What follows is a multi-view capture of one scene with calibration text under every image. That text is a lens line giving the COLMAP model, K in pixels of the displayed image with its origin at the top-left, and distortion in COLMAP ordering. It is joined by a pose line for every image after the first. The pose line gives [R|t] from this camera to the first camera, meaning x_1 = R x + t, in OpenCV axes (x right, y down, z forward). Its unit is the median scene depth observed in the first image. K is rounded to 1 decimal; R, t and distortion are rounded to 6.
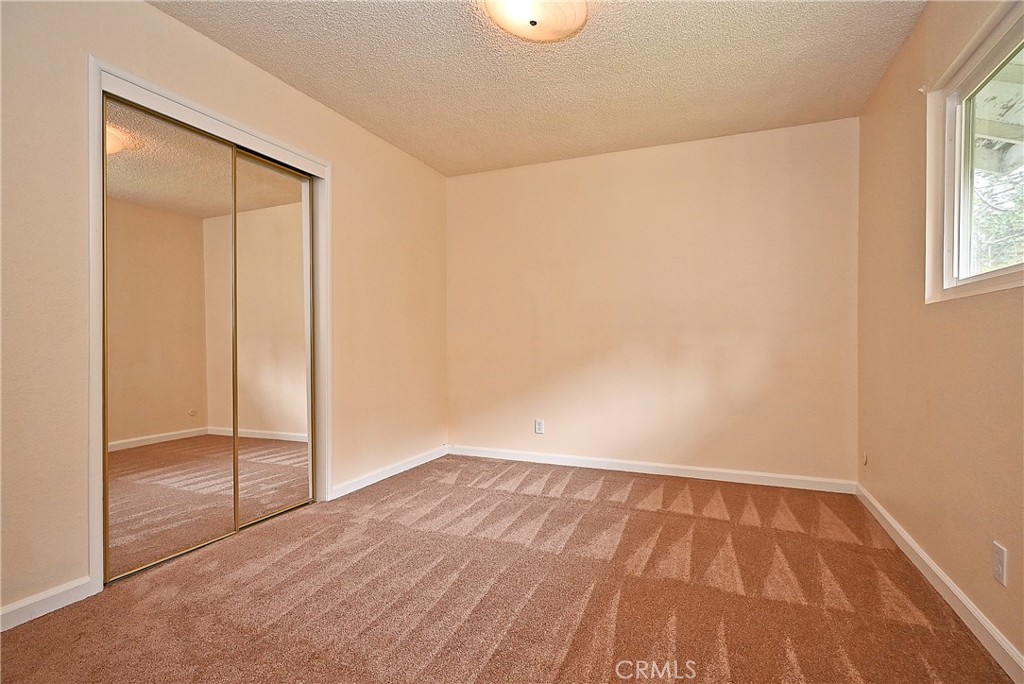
lens RADIAL K [[505.6, 0, 520.1], [0, 505.6, 344.9], [0, 0, 1]] dist [-0.000587, 0.001224]
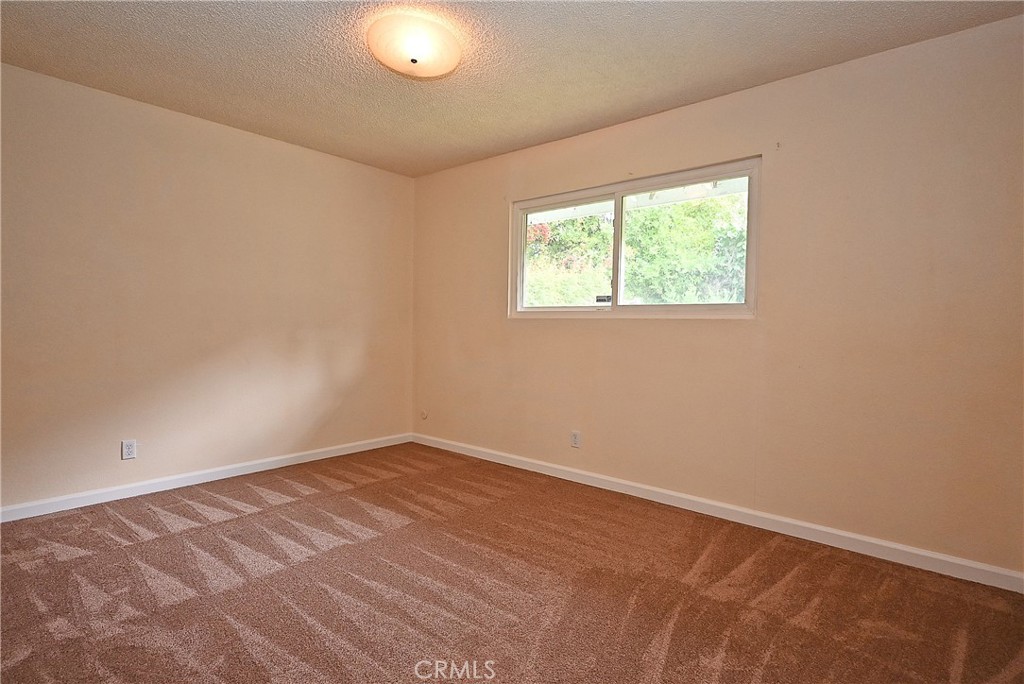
lens RADIAL K [[505.6, 0, 520.1], [0, 505.6, 344.9], [0, 0, 1]] dist [-0.000587, 0.001224]
pose [[0.298621, -0.023392, 0.954085, -0.700938], [-0.009635, 0.999575, 0.027523, -0.029535], [-0.954323, -0.017412, 0.298269, 0.307591]]
